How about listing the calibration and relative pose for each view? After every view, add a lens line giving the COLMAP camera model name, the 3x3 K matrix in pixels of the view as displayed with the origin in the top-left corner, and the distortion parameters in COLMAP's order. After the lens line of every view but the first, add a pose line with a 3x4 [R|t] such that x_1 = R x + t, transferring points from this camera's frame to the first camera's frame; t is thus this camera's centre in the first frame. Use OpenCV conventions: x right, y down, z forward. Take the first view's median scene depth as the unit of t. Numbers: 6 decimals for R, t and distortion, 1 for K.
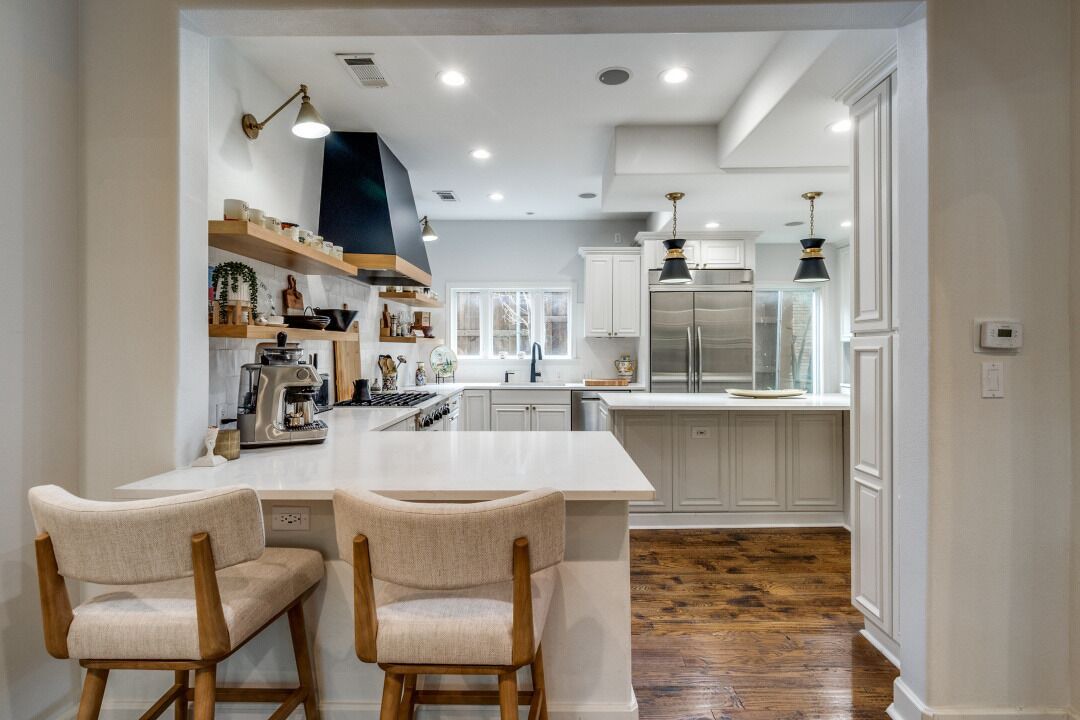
lens RADIAL K [[542.4, 0, 533.7], [0, 542.4, 347.9], [0, 0, 1]] dist [-0.000248, -0.000059]
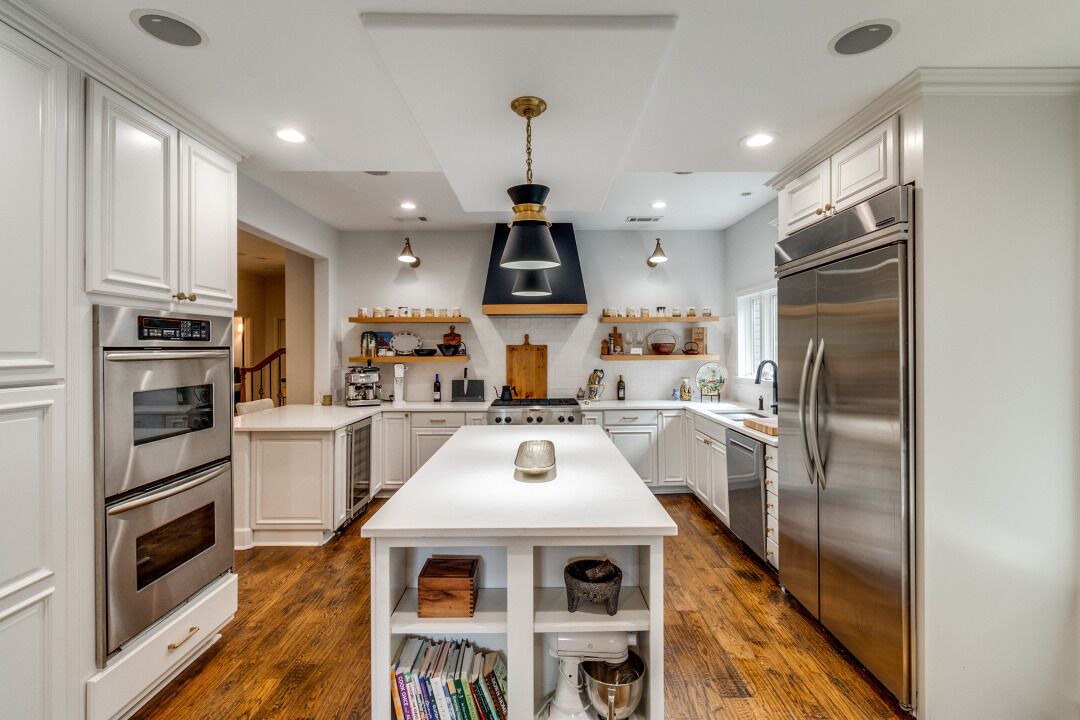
lens RADIAL K [[488.6, 0, 538.4], [0, 488.6, 347.5], [0, 0, 1]] dist [-0.000211, -0.000011]
pose [[0.025094, -0.005385, -0.999671, 0.997580], [0.003289, 0.999981, -0.005304, -0.038055], [0.999680, -0.003155, 0.025111, 1.001284]]
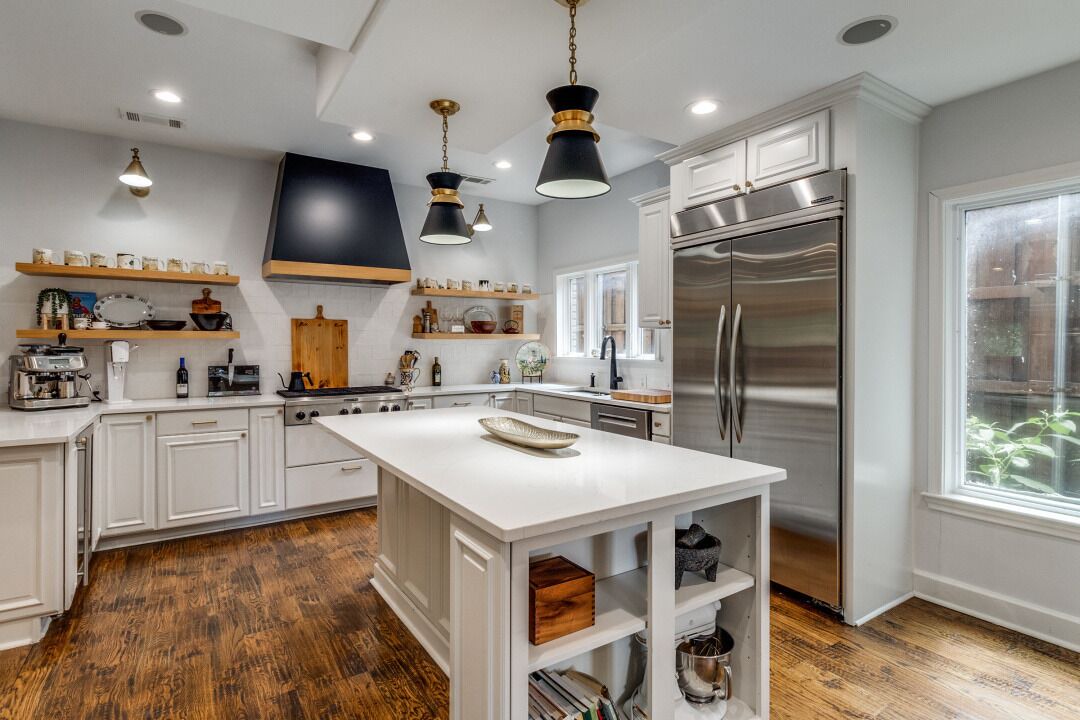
lens RADIAL K [[542.4, 0, 533.7], [0, 542.4, 347.9], [0, 0, 1]] dist [-0.000248, -0.000059]
pose [[0.556711, 0.004347, -0.830695, 0.859524], [-0.000762, 0.999989, 0.004723, 0.003346], [0.830706, -0.001996, 0.556708, 0.737363]]
